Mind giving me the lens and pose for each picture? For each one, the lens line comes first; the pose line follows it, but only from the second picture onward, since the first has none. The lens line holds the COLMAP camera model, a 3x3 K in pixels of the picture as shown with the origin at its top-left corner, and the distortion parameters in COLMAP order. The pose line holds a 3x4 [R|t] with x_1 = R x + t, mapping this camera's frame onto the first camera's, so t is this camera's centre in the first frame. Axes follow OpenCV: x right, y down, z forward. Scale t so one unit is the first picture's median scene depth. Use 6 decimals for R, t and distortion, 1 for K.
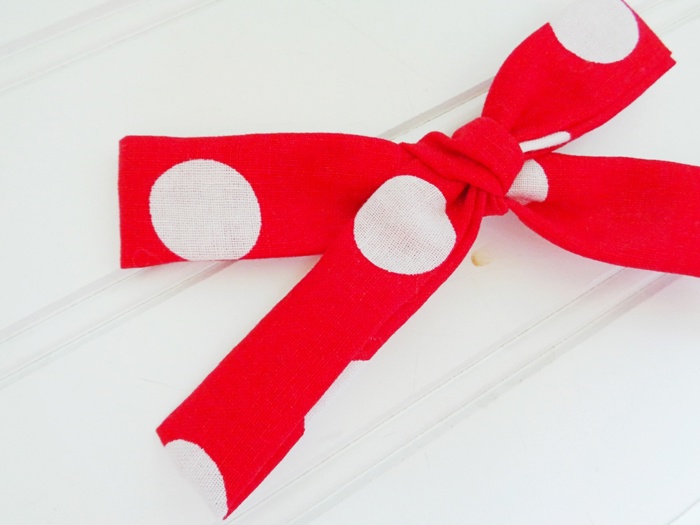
lens RADIAL K [[535.1, 0, 350.0], [0, 535.1, 262.5], [0, 0, 1]] dist [-0.007128, -0.006073]
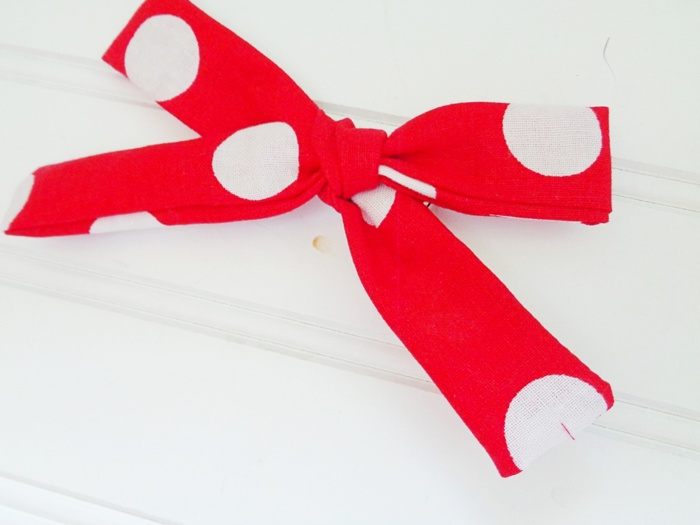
lens RADIAL K [[535.1, 0, 350.0], [0, 535.1, 262.5], [0, 0, 1]] dist [-0.007128, -0.006073]
pose [[0.700240, 0.646096, -0.303685, 0.718046], [-0.651325, 0.752341, 0.098790, -0.139044], [0.292302, 0.128621, 0.947637, -0.001093]]
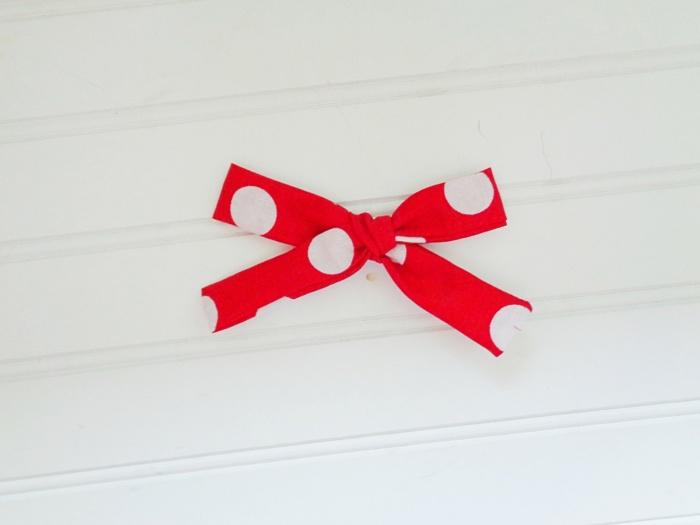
lens RADIAL K [[535.1, 0, 350.0], [0, 535.1, 262.5], [0, 0, 1]] dist [-0.007128, -0.006073]
pose [[0.909117, 0.398836, -0.120154, 0.443158], [-0.380115, 0.912319, 0.152274, -0.379866], [0.170351, -0.092762, 0.981007, -1.122421]]
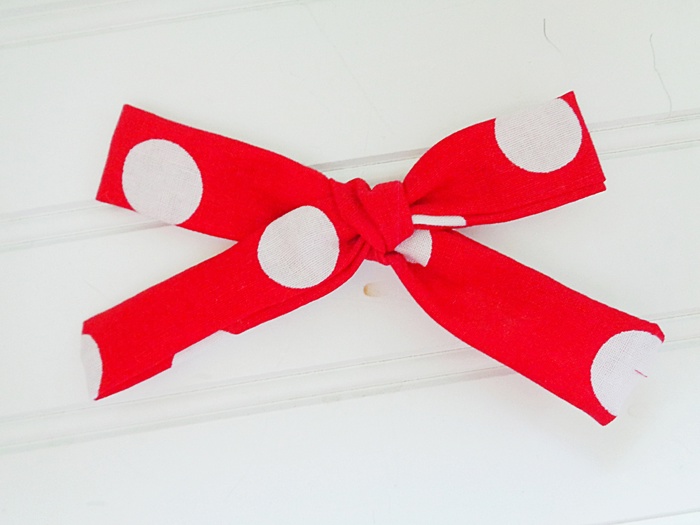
lens RADIAL K [[535.1, 0, 350.0], [0, 535.1, 262.5], [0, 0, 1]] dist [-0.007128, -0.006073]
pose [[0.922343, 0.360725, -0.138420, 0.385631], [-0.342730, 0.929255, 0.137916, -0.239612], [0.178377, -0.079766, 0.980724, -0.191252]]
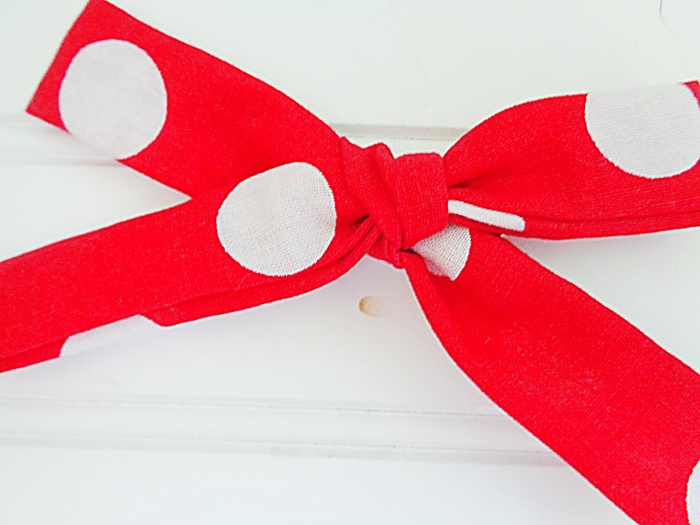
lens RADIAL K [[535.1, 0, 350.0], [0, 535.1, 262.5], [0, 0, 1]] dist [-0.007128, -0.006073]
pose [[0.836249, 0.508113, -0.206175, 0.400110], [-0.510125, 0.858793, 0.047399, -0.101289], [0.201146, 0.065538, 0.977366, 0.191739]]
